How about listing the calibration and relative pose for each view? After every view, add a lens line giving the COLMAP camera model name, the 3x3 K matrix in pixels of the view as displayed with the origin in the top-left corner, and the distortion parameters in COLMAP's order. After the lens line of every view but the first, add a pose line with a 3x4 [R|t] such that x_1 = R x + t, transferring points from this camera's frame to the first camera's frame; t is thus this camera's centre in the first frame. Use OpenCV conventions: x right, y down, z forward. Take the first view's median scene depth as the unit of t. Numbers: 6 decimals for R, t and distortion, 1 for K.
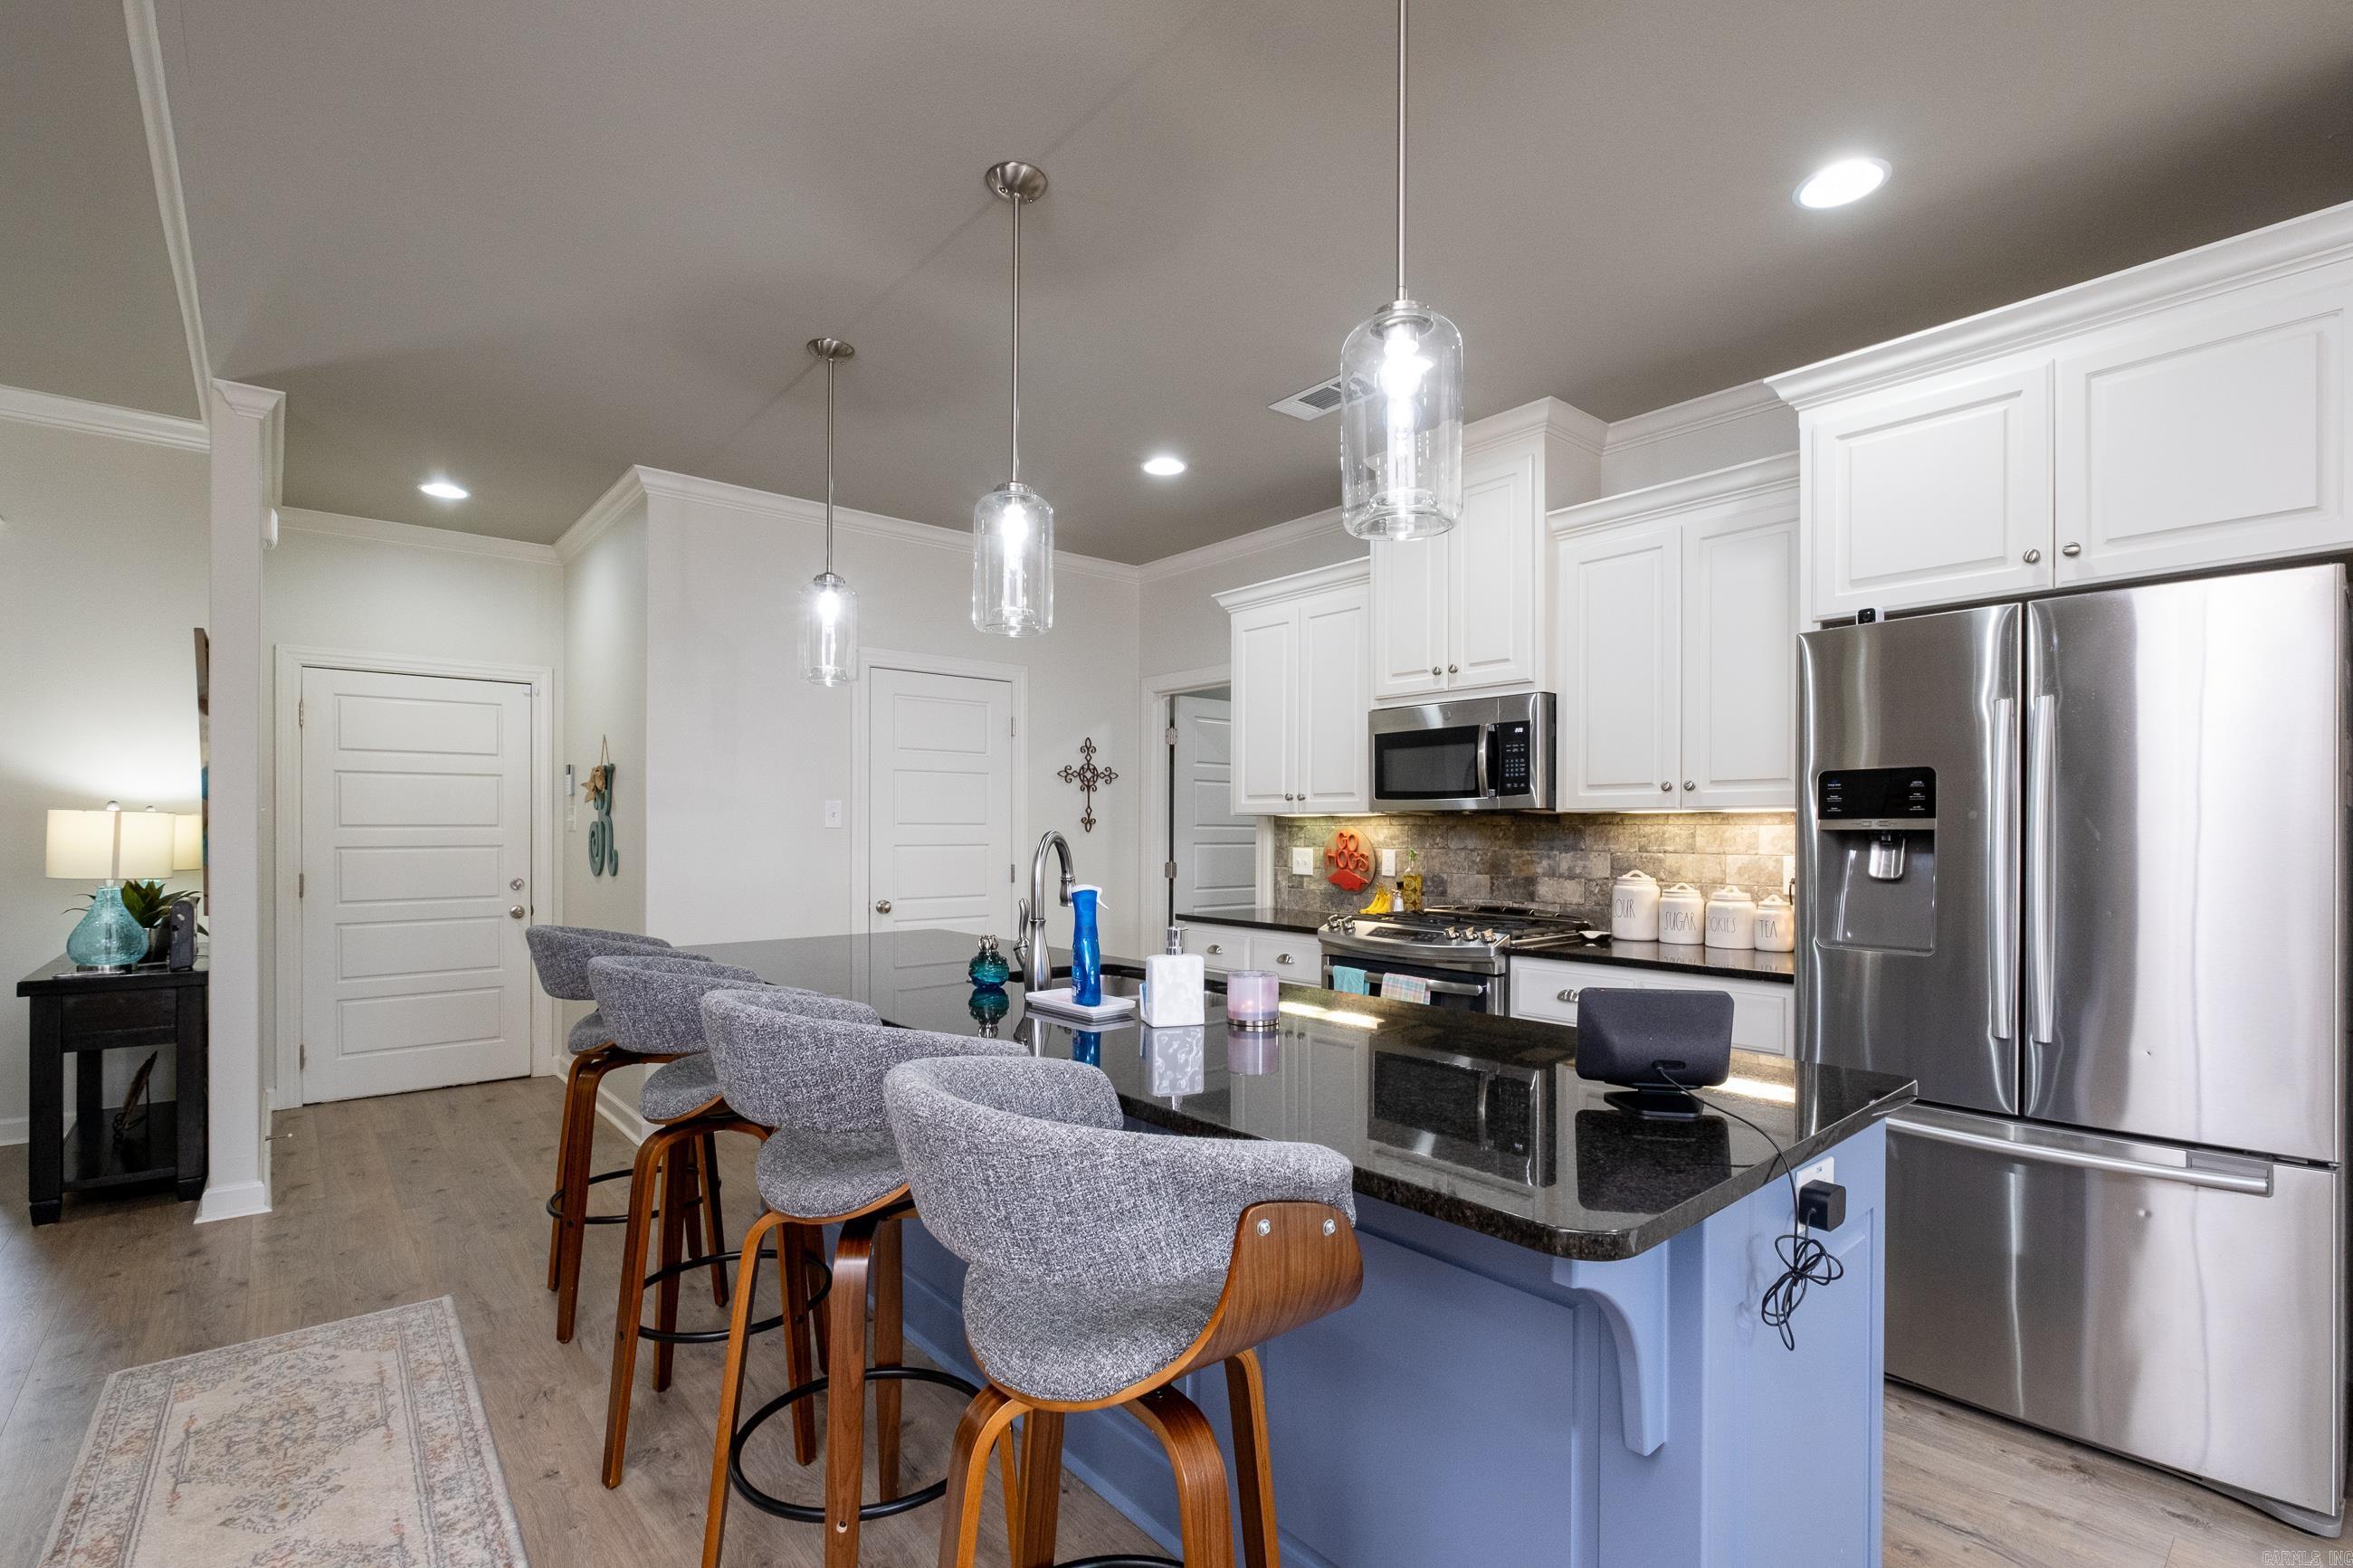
lens RADIAL K [[1041.9, 0, 1193.0], [0, 1041.9, 833.0], [0, 0, 1]] dist [-0.002398, -0.000593]
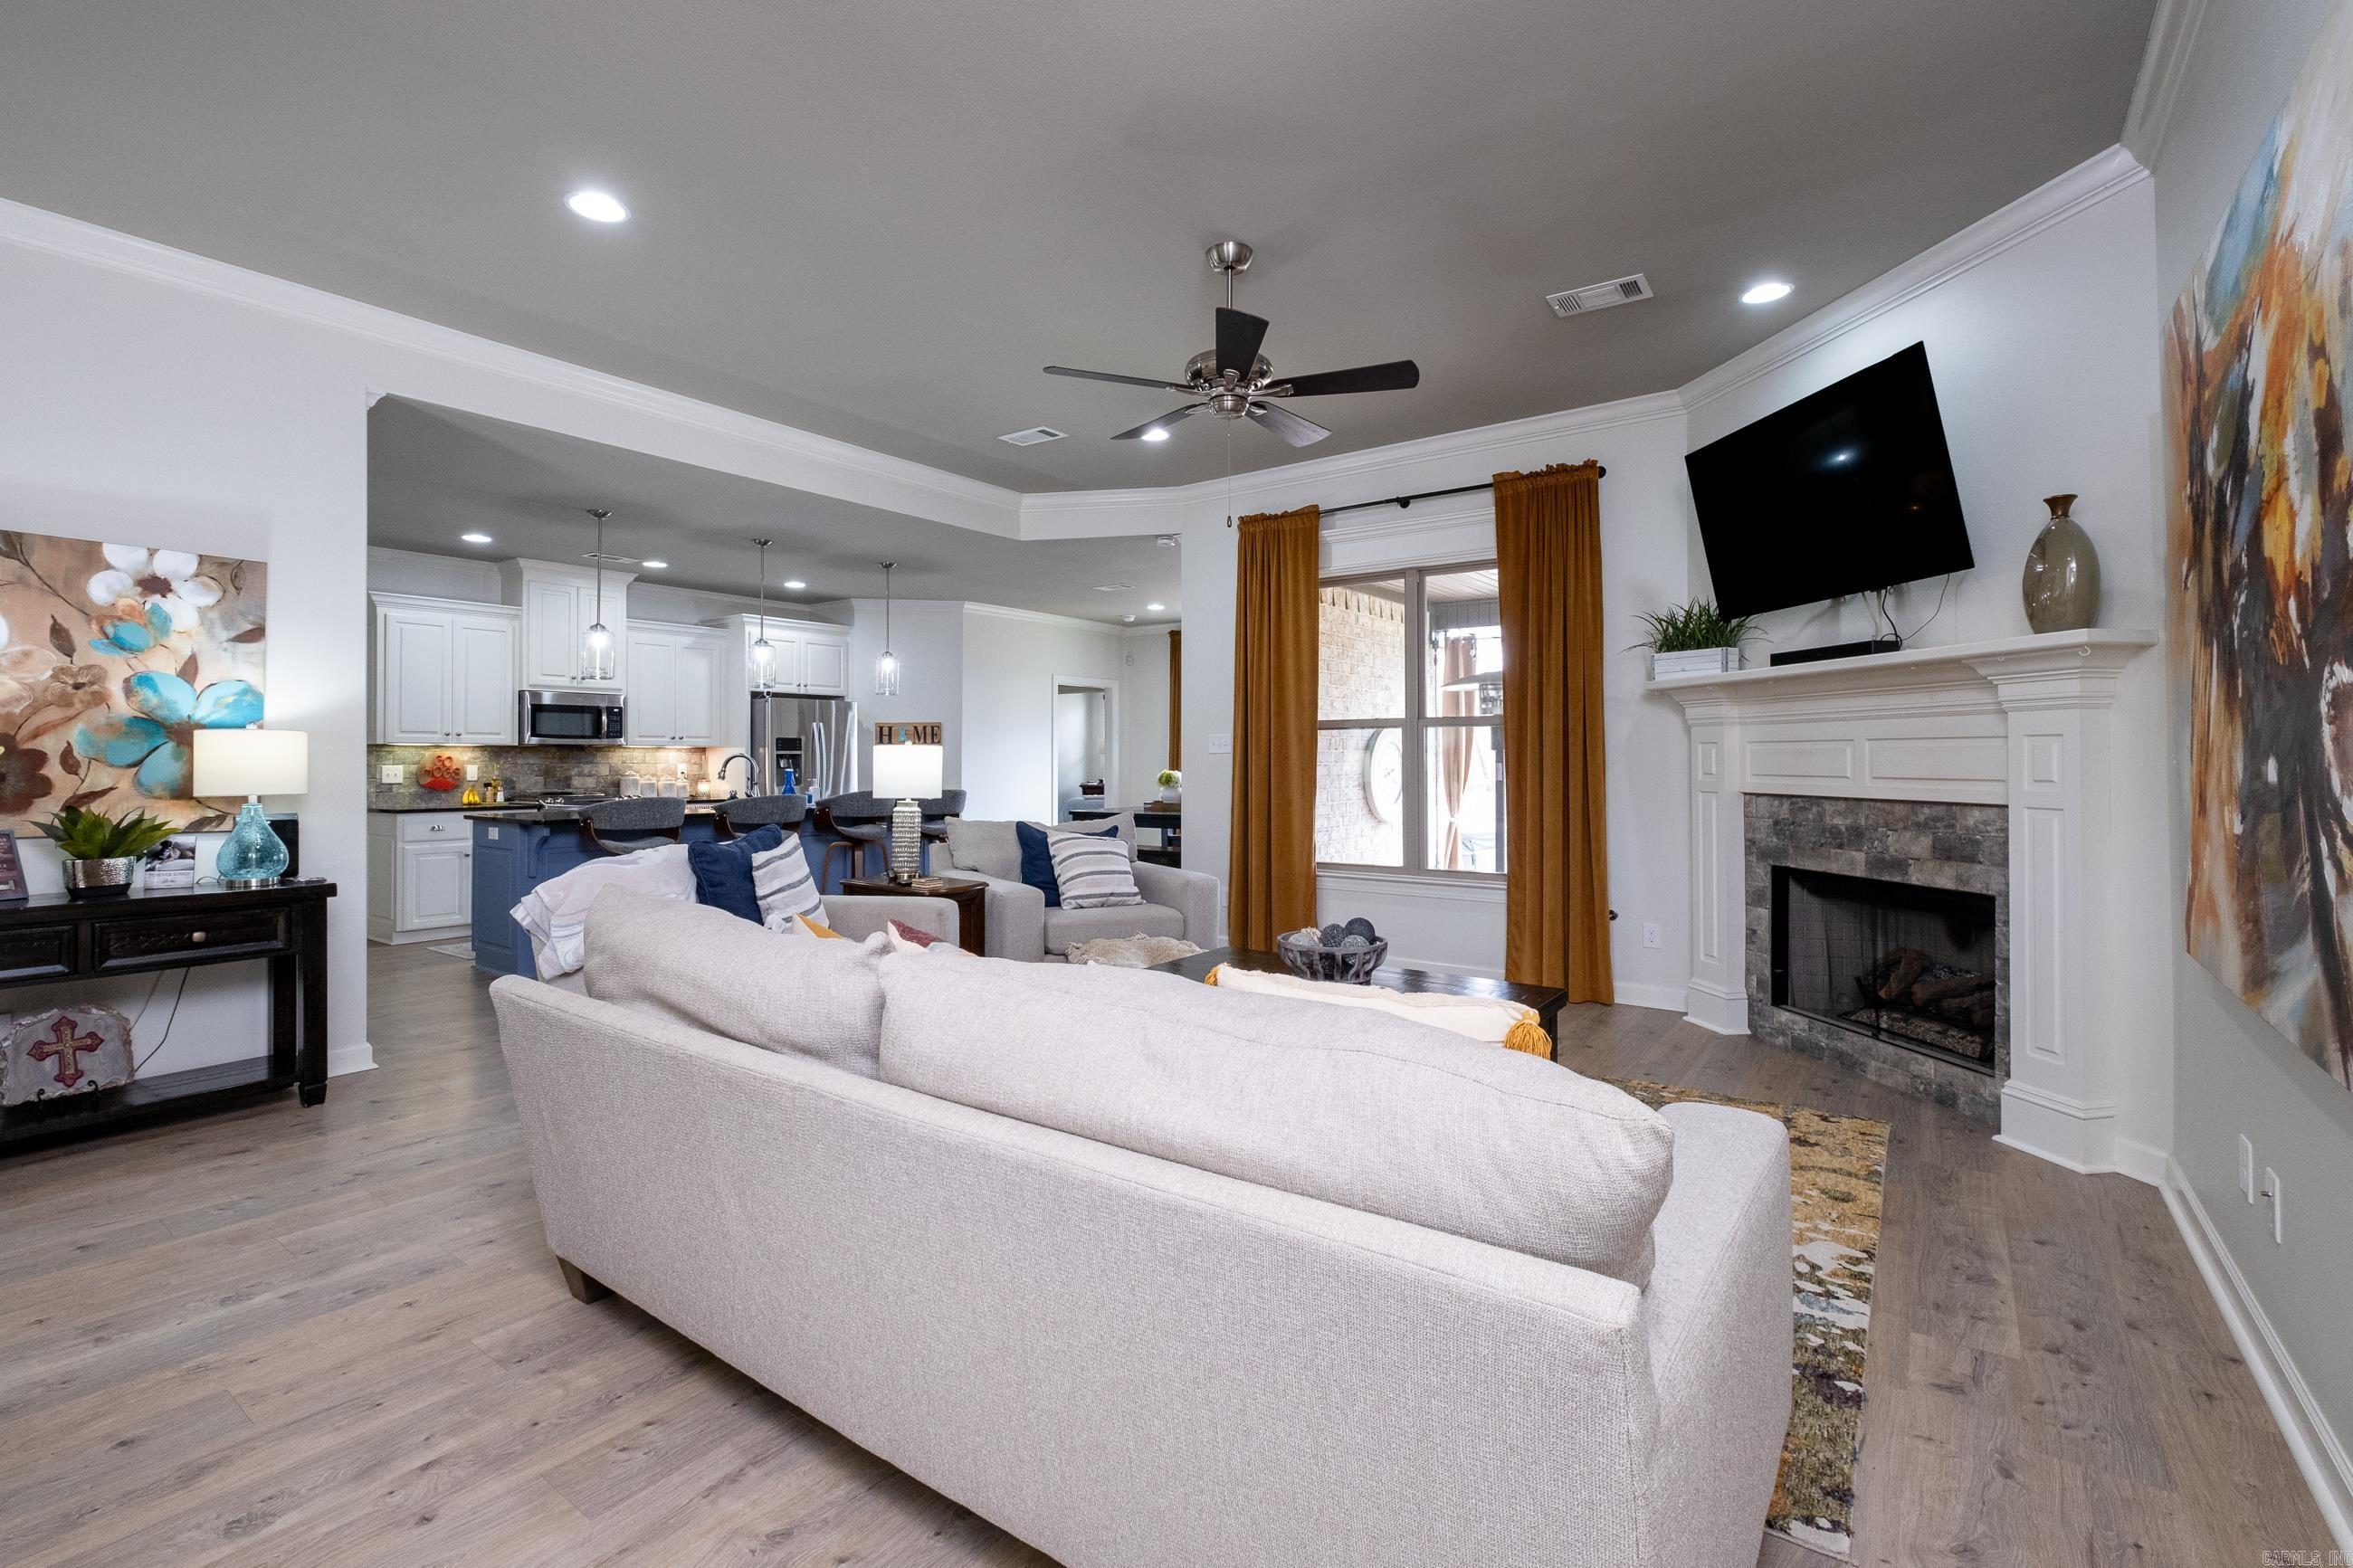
lens RADIAL K [[1046.2, 0, 1174.1], [0, 1046.2, 746.2], [0, 0, 1]] dist [-0.002277, -0.000967]
pose [[-0.215119, 0.010452, 0.976532, -2.222379], [0.004183, 0.999943, -0.009781, 0.008031], [-0.976579, 0.001981, -0.215151, 0.301540]]
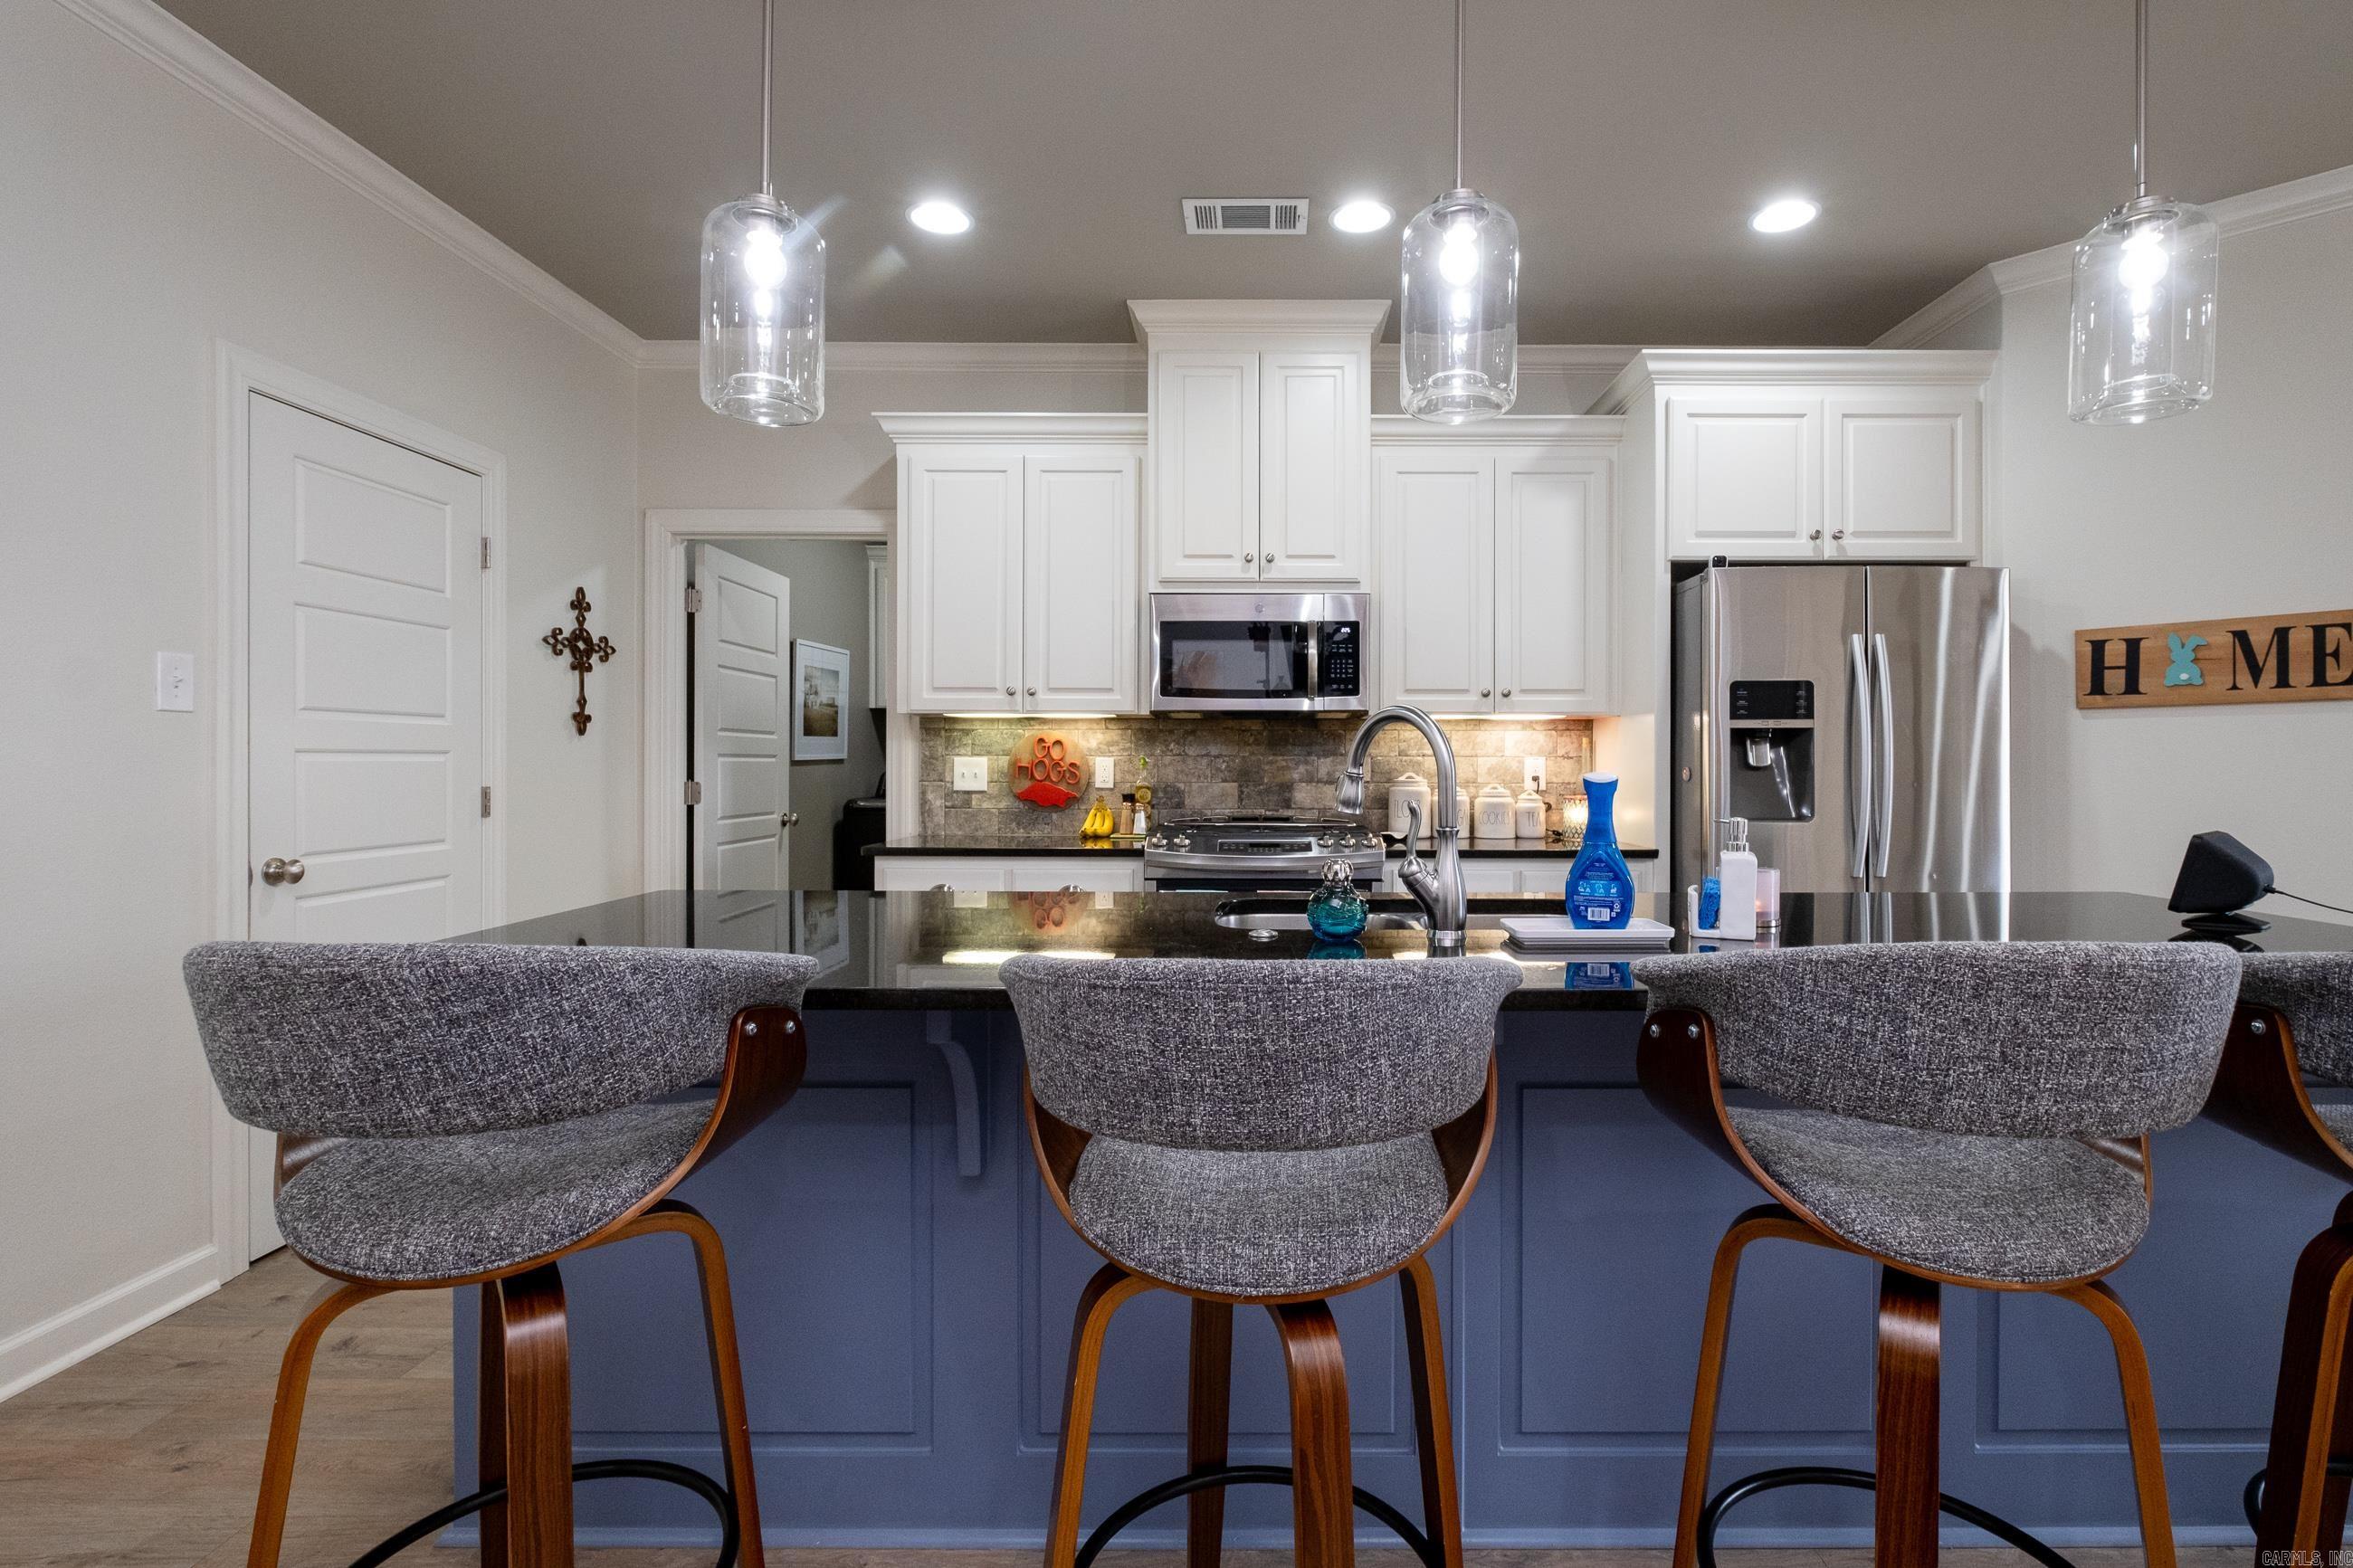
lens RADIAL K [[1072.6, 0, 1258.3], [0, 1072.6, 762.1], [0, 0, 1]] dist [-0.011640, -0.000348]
pose [[0.657561, -0.000916, 0.753401, -0.504533], [0.001392, 0.999999, 0.000002, 0.025262], [-0.753400, 0.001047, 0.657562, 0.405914]]
